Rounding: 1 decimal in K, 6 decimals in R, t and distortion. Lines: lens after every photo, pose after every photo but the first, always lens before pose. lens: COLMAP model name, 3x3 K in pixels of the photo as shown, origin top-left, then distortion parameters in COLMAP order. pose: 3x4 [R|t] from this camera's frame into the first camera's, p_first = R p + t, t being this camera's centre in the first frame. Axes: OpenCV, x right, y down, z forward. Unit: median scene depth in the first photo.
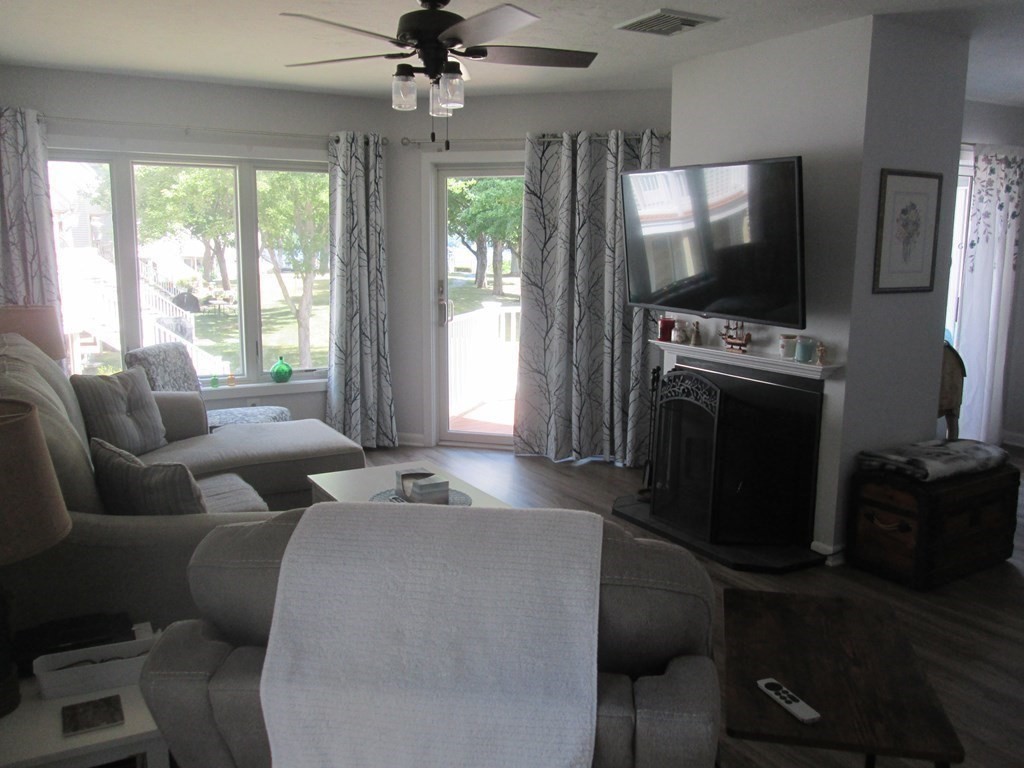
lens RADIAL K [[853.9, 0, 511.4], [0, 853.9, 384.3], [0, 0, 1]] dist [-0.045869, 0.012271]
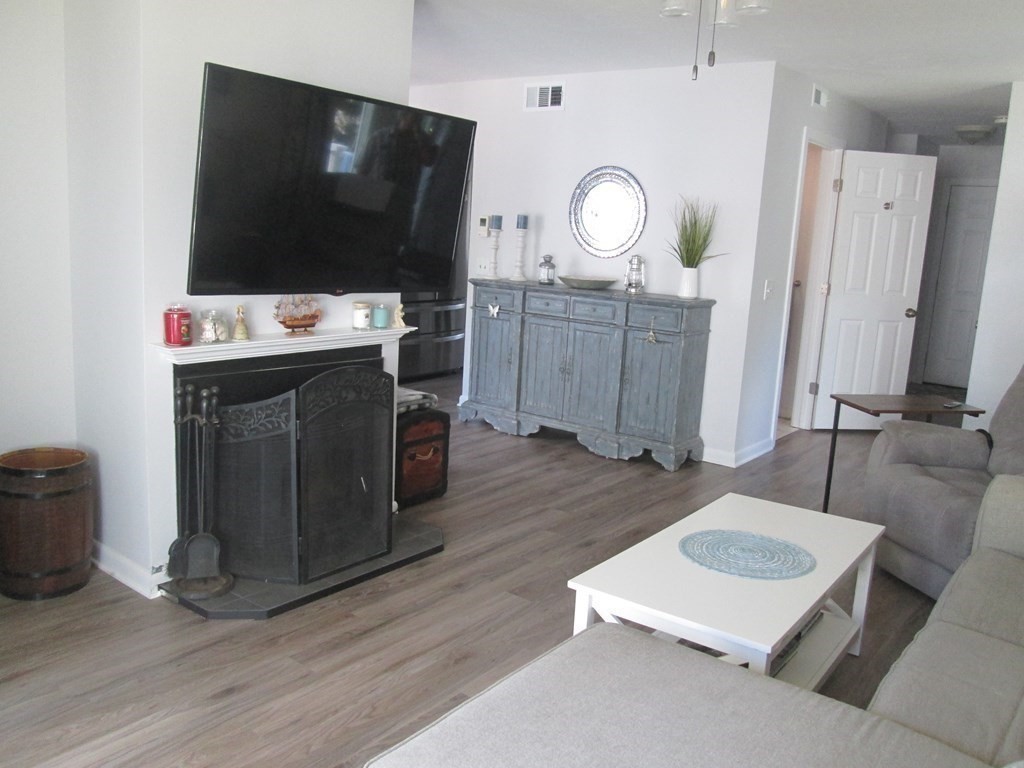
lens RADIAL K [[853.9, 0, 515.9], [0, 853.9, 381.4], [0, 0, 1]] dist [-0.045869, 0.012271]
pose [[-0.379893, -0.185588, 0.906222, -0.346114], [0.103058, 0.965077, 0.240843, -0.107844], [-0.919272, 0.184888, -0.347499, 0.700952]]
